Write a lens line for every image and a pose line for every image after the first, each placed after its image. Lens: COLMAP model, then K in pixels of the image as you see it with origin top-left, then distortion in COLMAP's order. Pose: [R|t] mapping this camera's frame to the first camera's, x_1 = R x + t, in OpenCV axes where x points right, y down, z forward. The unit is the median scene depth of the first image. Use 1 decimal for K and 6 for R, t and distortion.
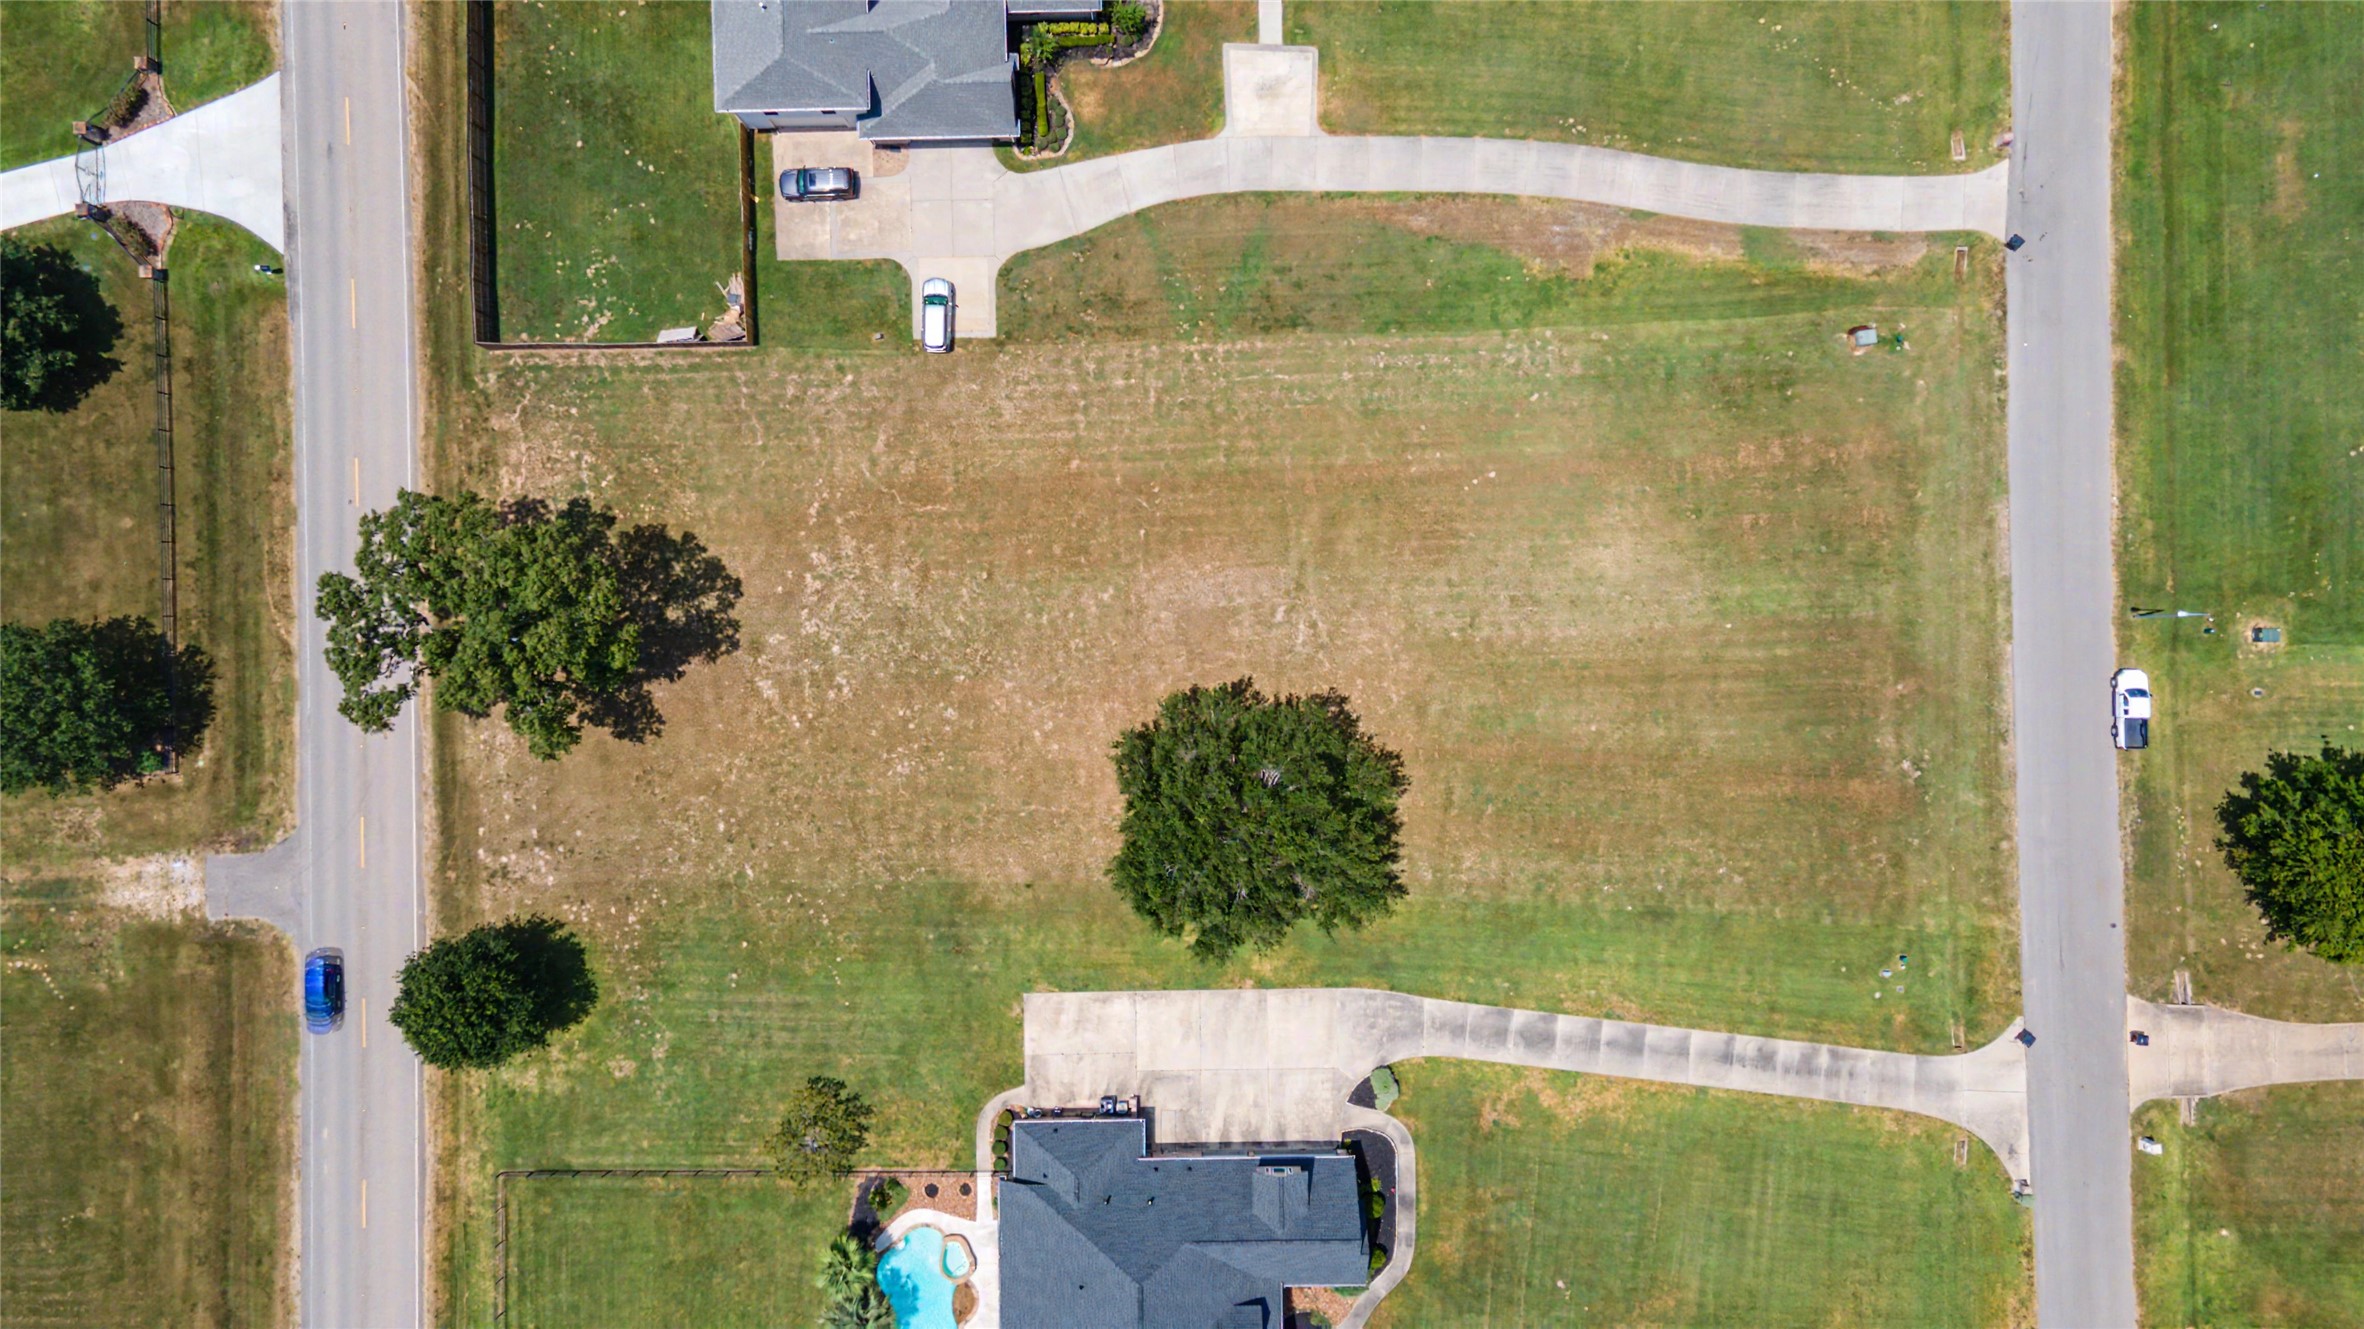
lens RADIAL K [[1696.0, 0, 1176.3], [0, 1696.0, 670.5], [0, 0, 1]] dist [0.053586, -0.000247]
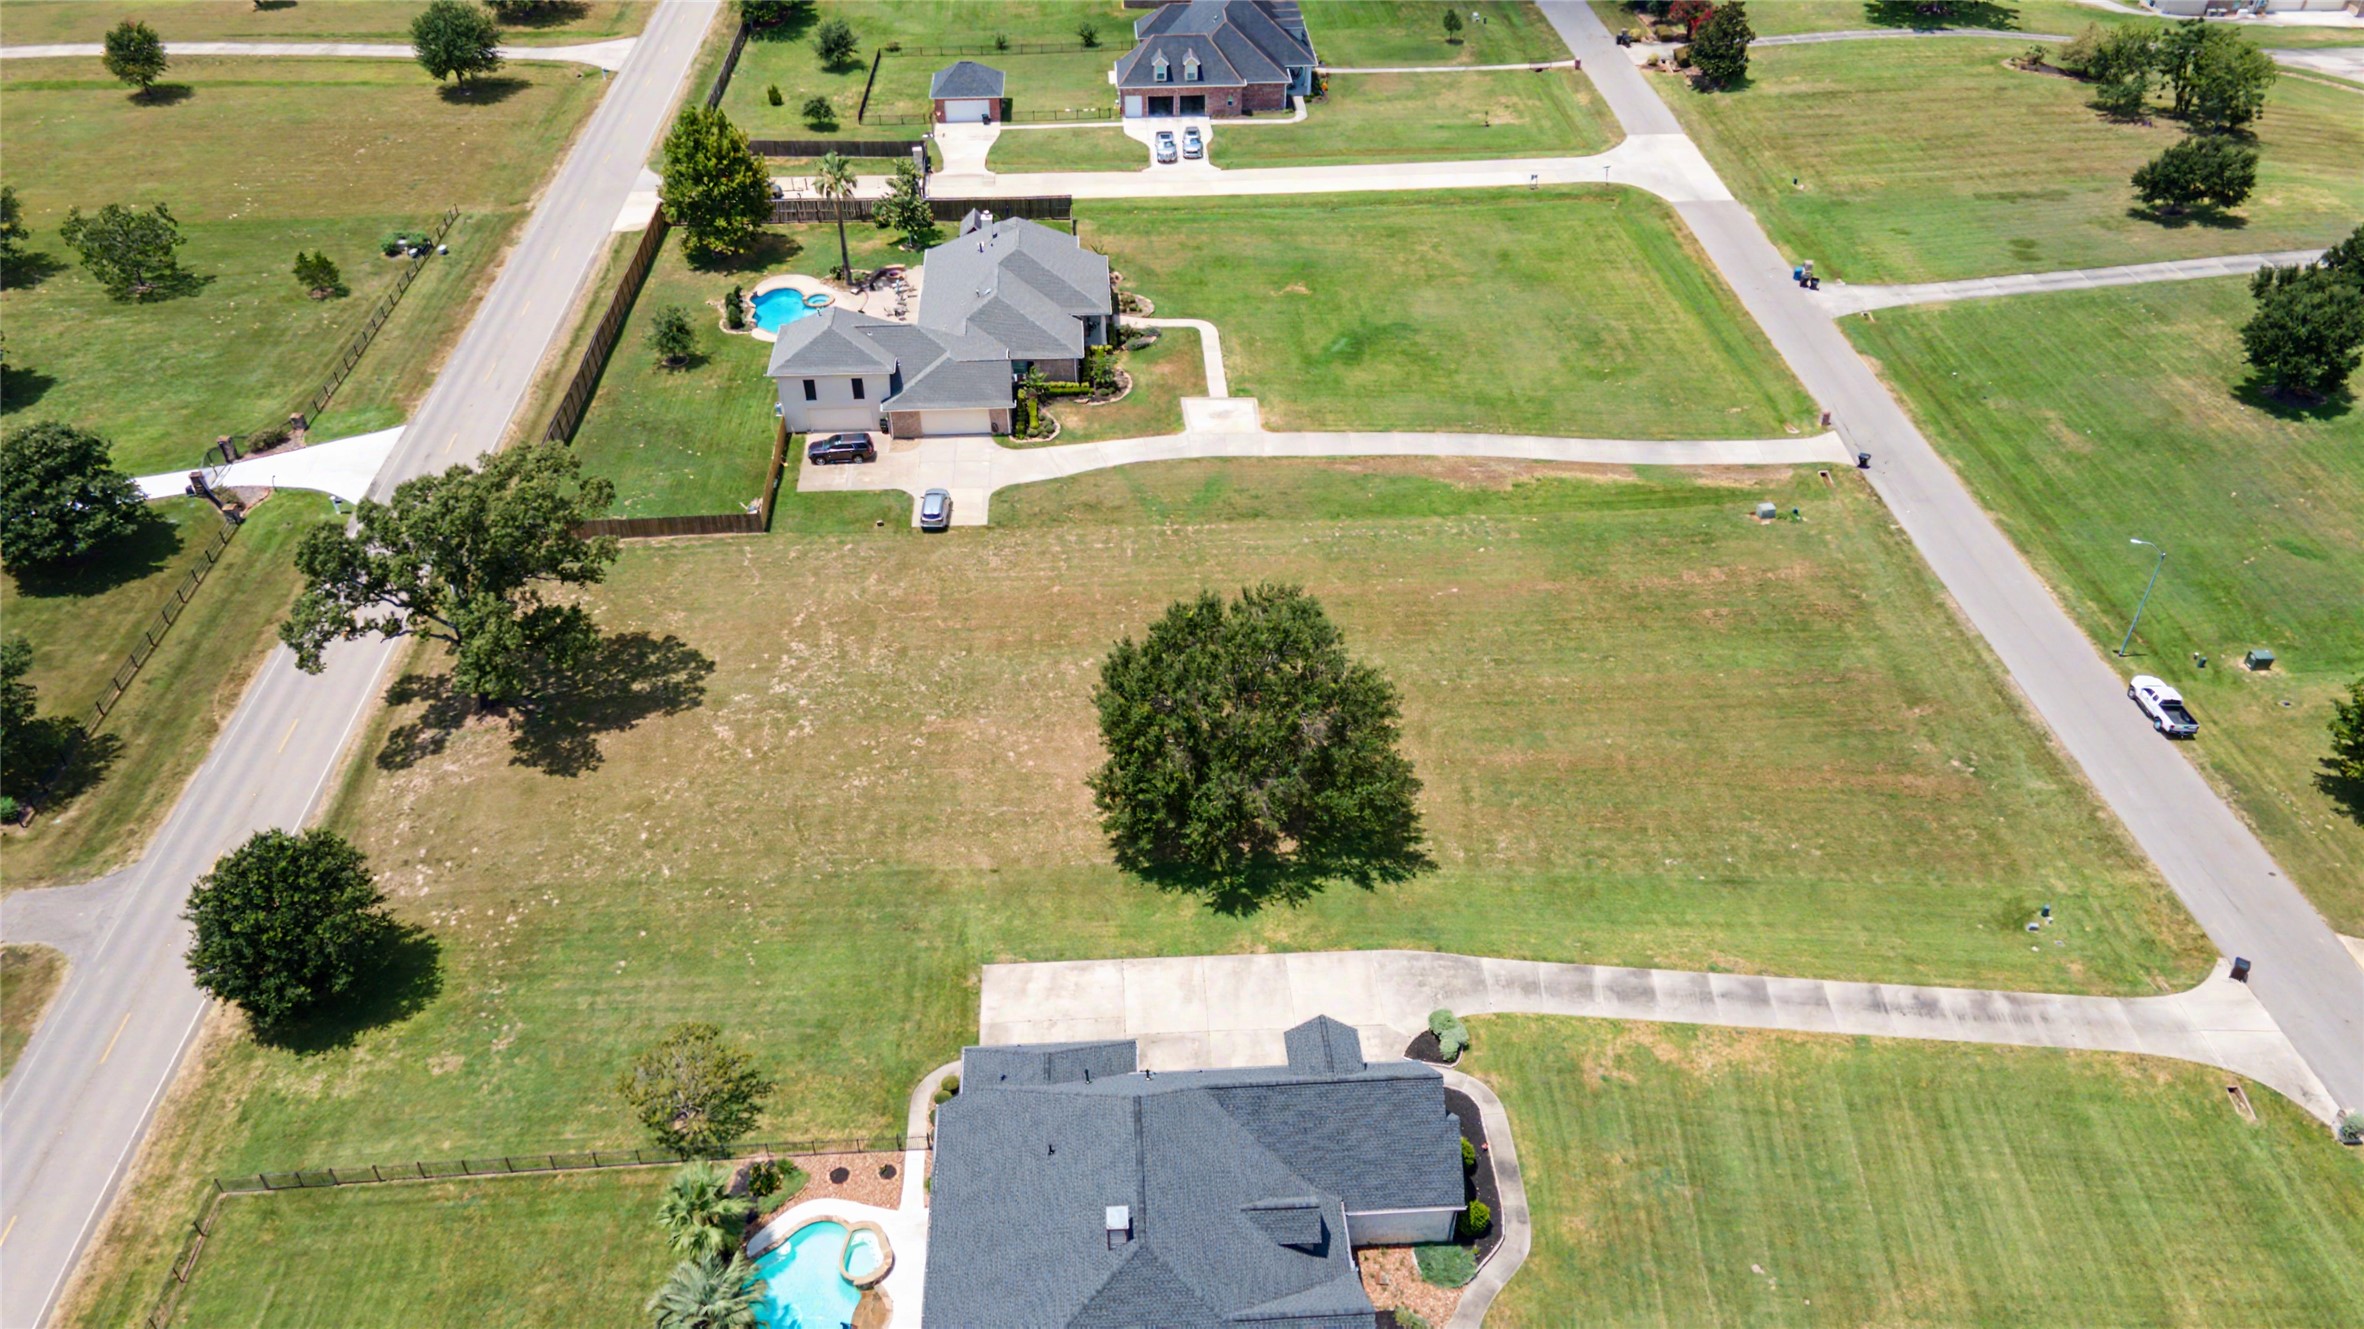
lens RADIAL K [[1696.0, 0, 1176.3], [0, 1696.0, 670.5], [0, 0, 1]] dist [0.053586, -0.000247]
pose [[0.999170, -0.024938, 0.032199, -0.020846], [0.040726, 0.617829, -0.785257, 0.735118], [-0.000311, 0.785917, 0.618333, 0.393685]]
